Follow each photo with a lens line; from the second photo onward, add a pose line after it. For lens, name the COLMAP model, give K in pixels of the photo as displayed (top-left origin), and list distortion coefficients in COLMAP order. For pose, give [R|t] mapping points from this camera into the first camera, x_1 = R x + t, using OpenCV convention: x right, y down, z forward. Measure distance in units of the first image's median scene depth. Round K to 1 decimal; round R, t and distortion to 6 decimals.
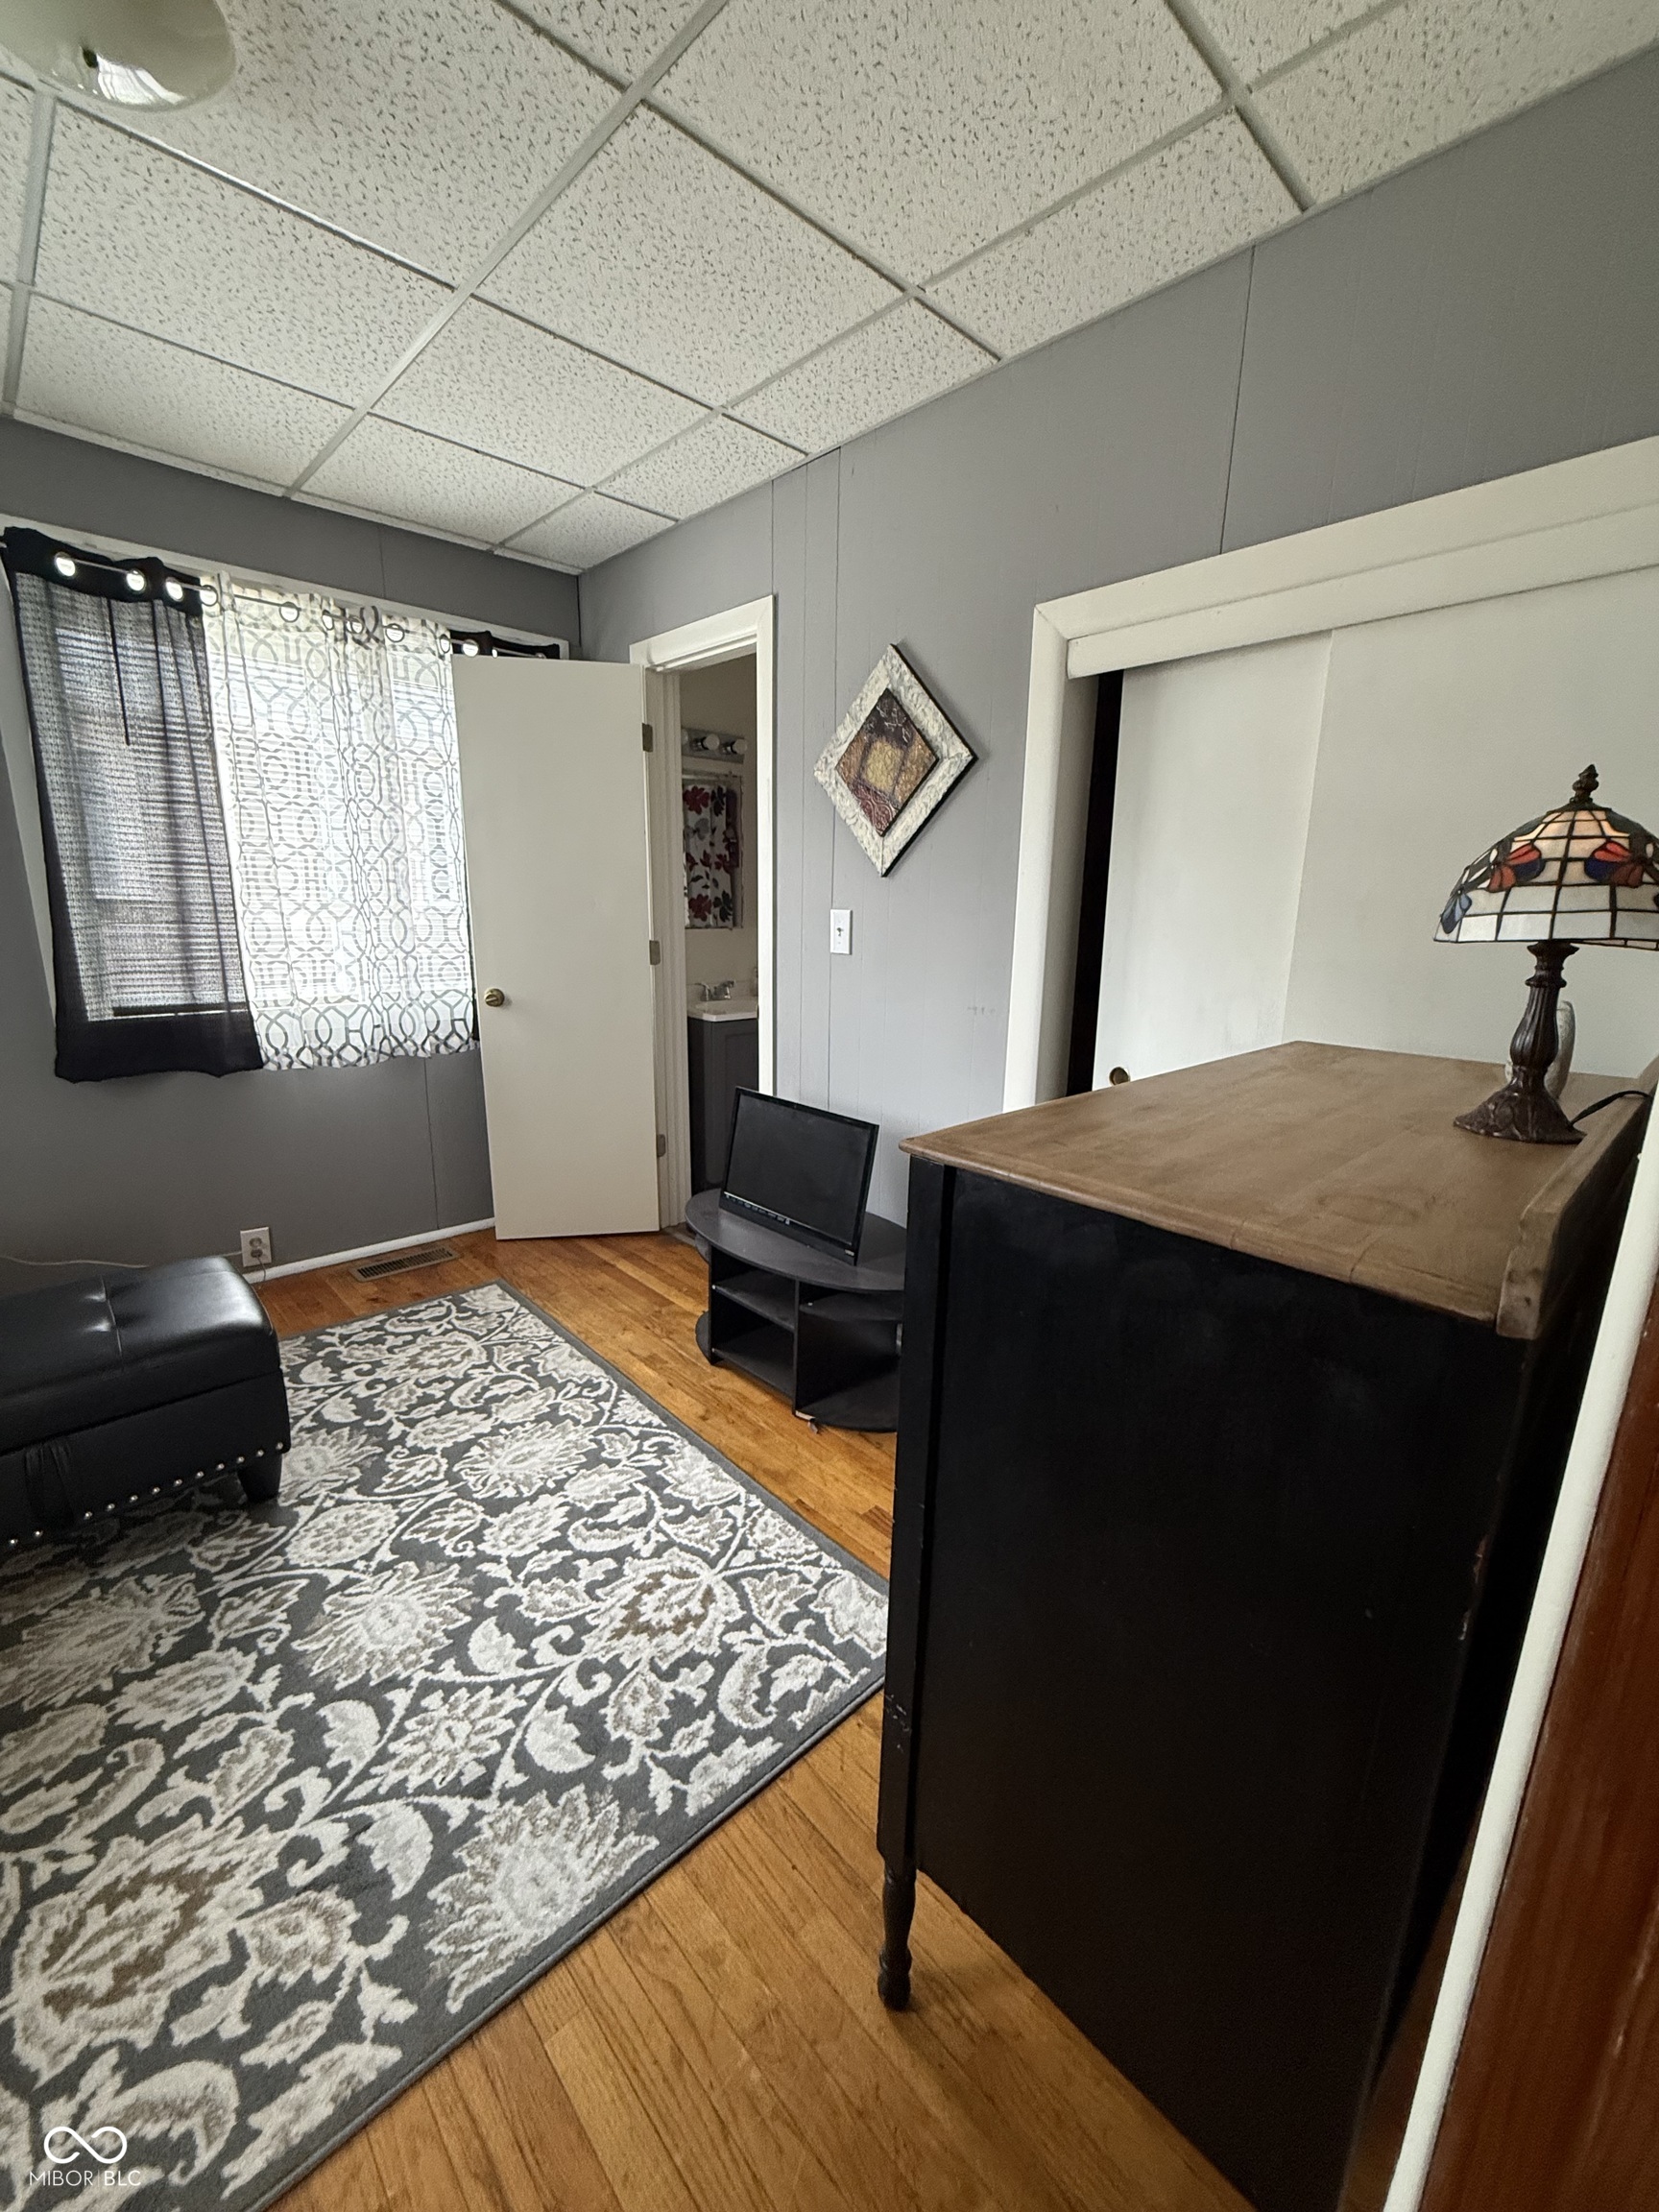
lens RADIAL K [[878.4, 0, 830.0], [0, 878.4, 1098.3], [0, 0, 1]] dist [-0.002114, -0.000071]
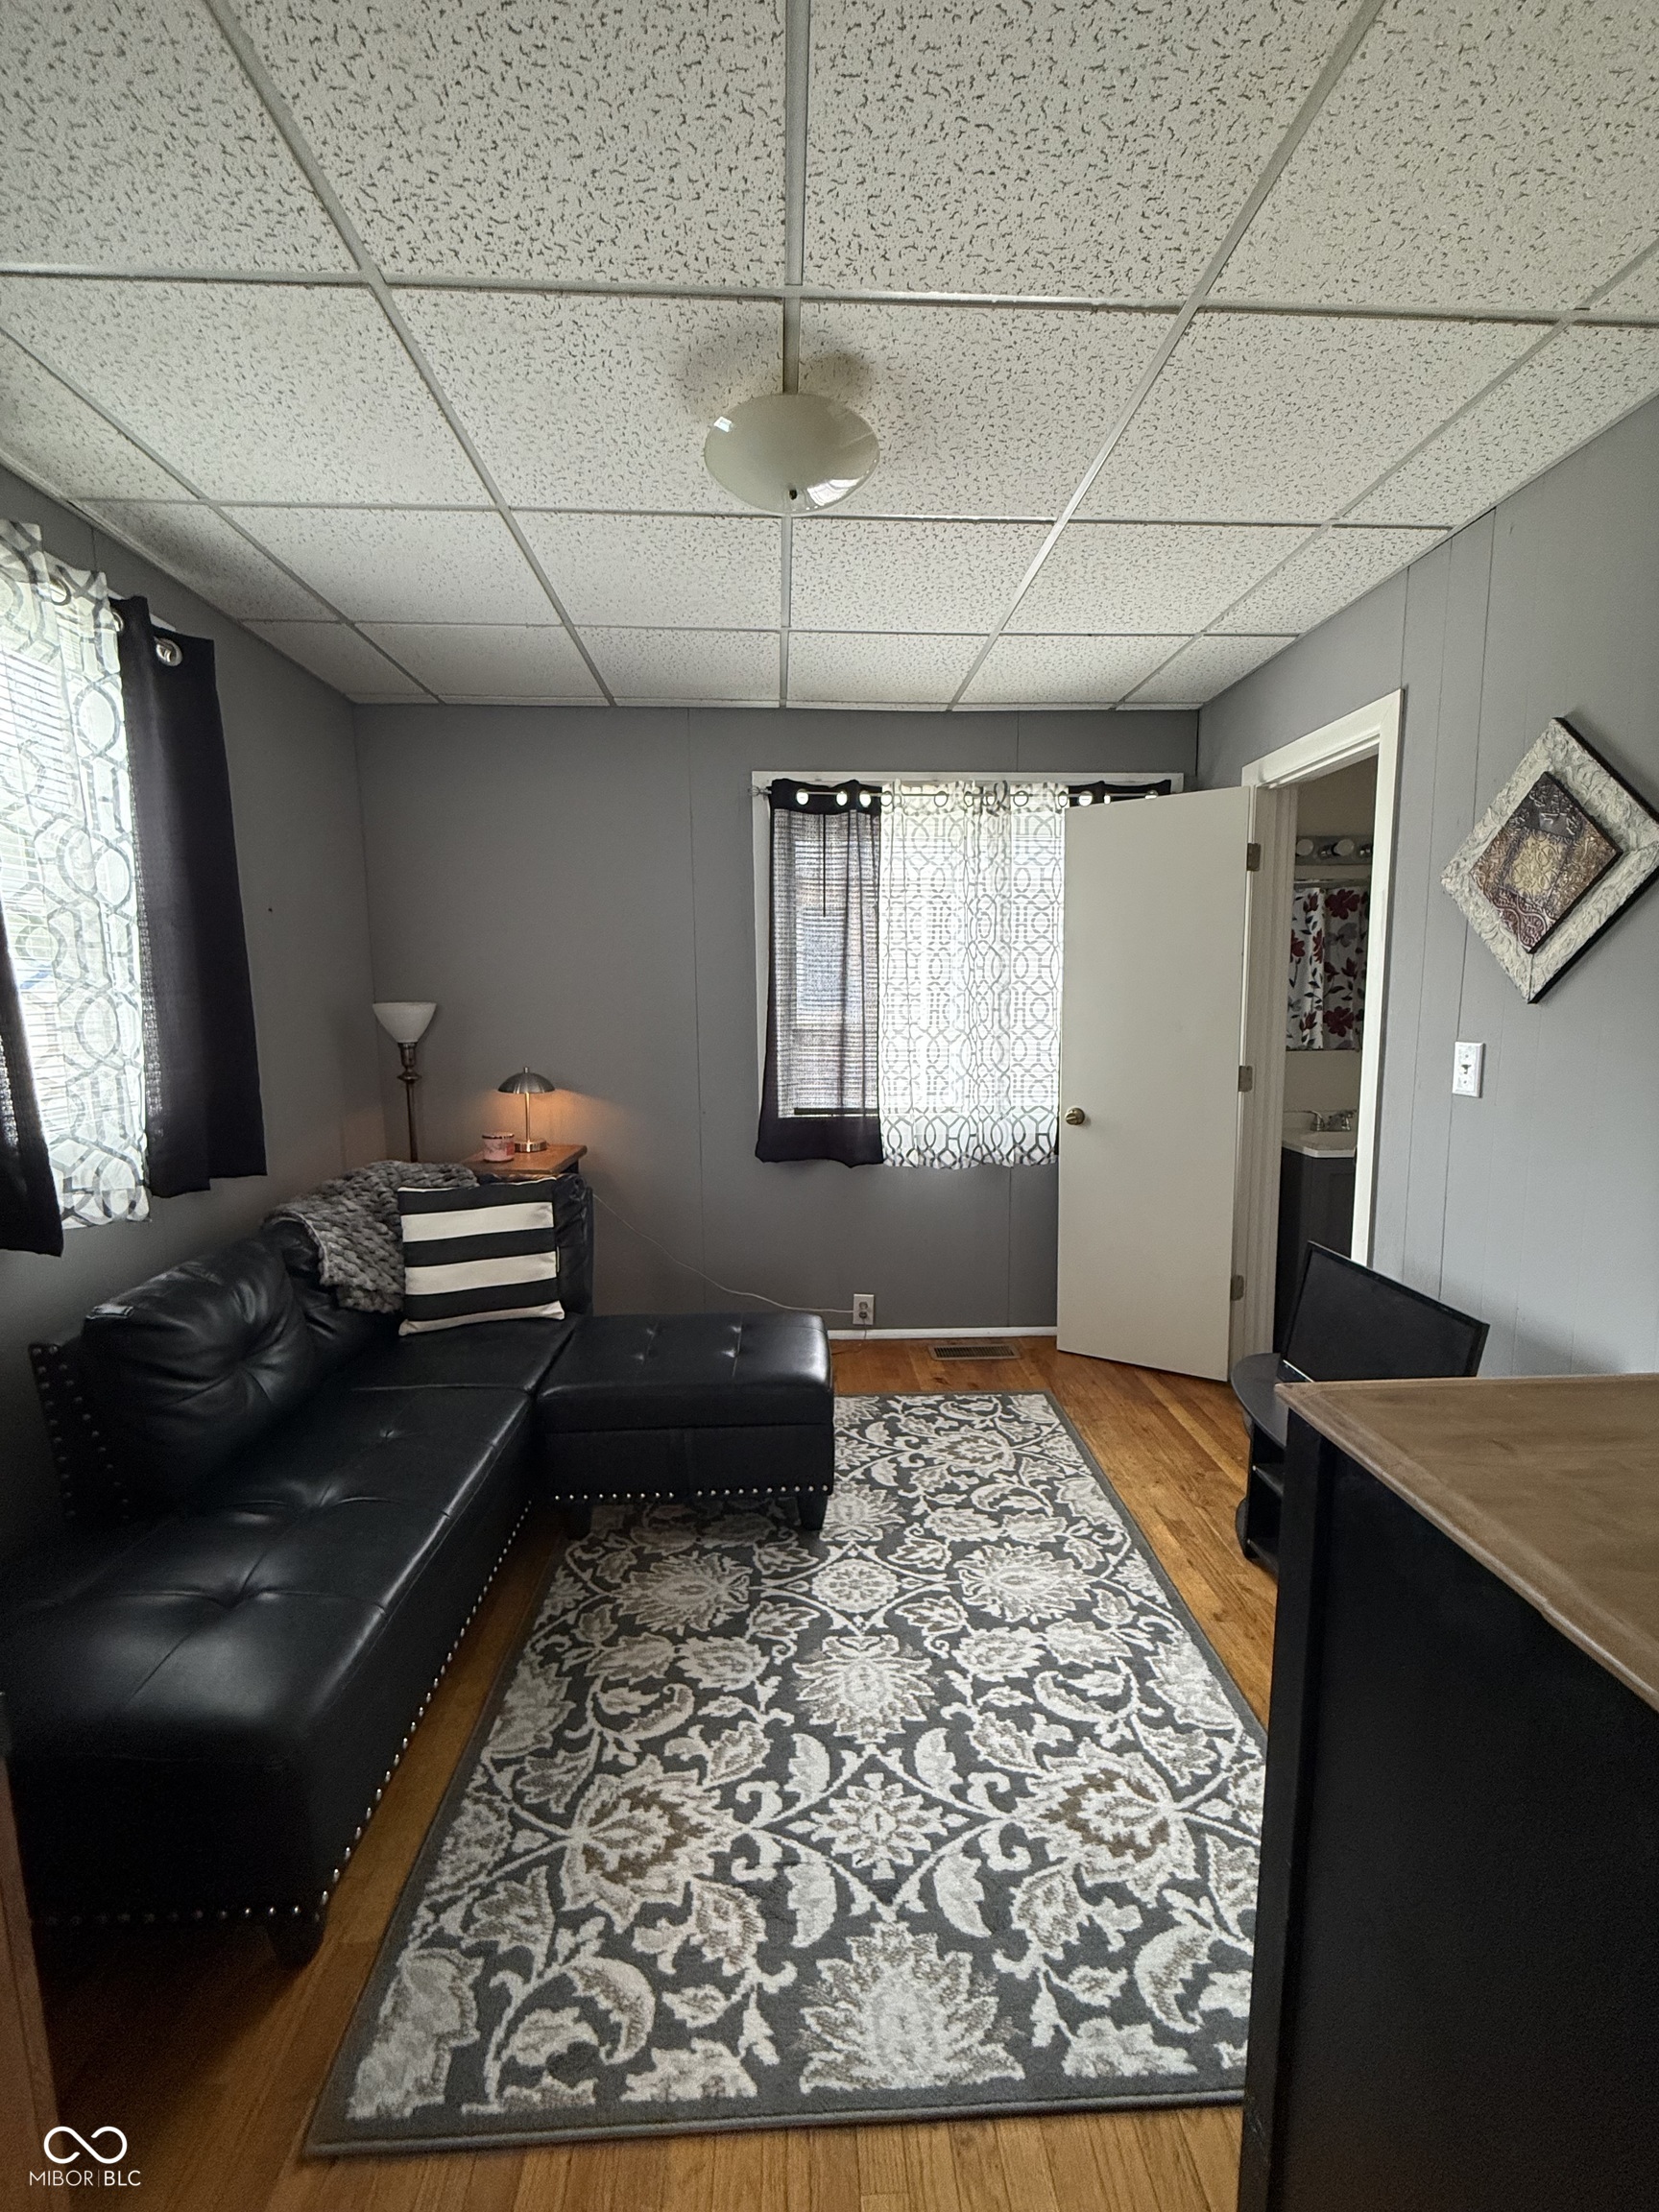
lens RADIAL K [[878.4, 0, 830.0], [0, 878.4, 1098.3], [0, 0, 1]] dist [-0.002114, -0.000071]
pose [[0.758248, 0.051590, -0.649922, 0.129744], [-0.124702, 0.989936, -0.066906, -0.050901], [0.639930, 0.131779, 0.757050, 0.029974]]
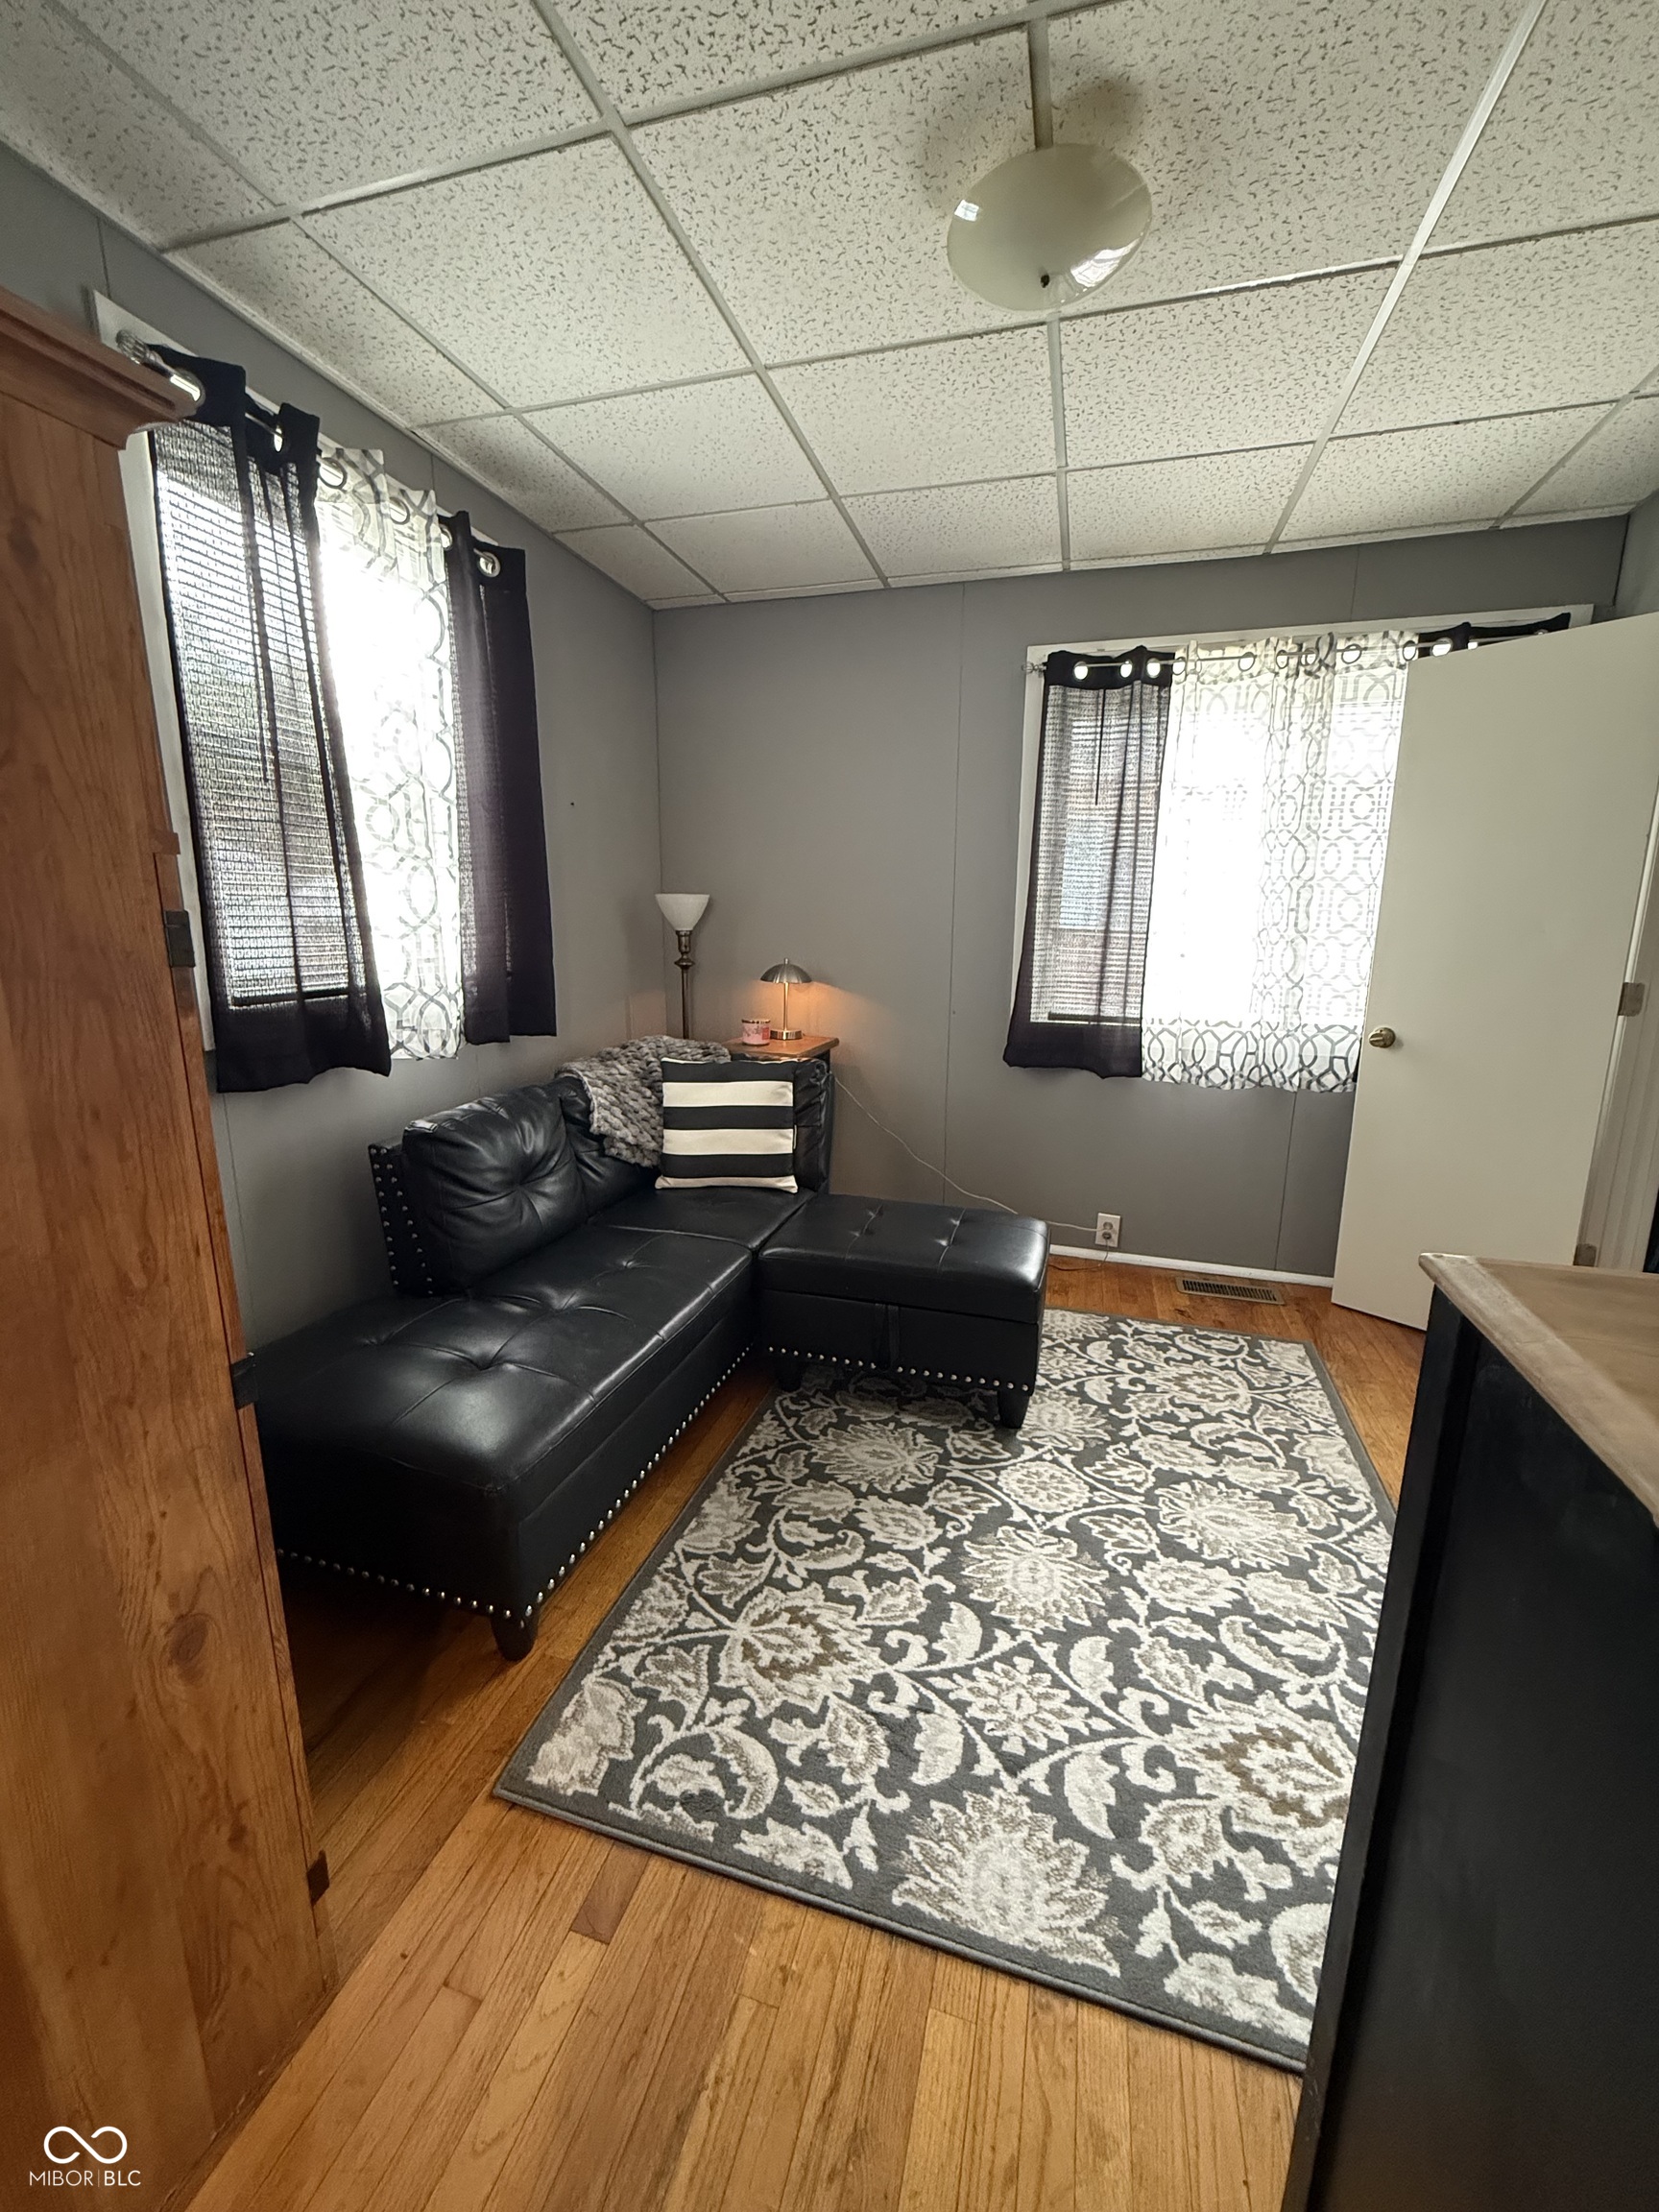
lens RADIAL K [[878.4, 0, 830.0], [0, 878.4, 1098.3], [0, 0, 1]] dist [-0.002114, -0.000071]
pose [[0.499943, 0.158917, -0.851353, 0.180901], [-0.194666, 0.978486, 0.068333, -0.010812], [0.843897, 0.131567, 0.520123, 0.123410]]
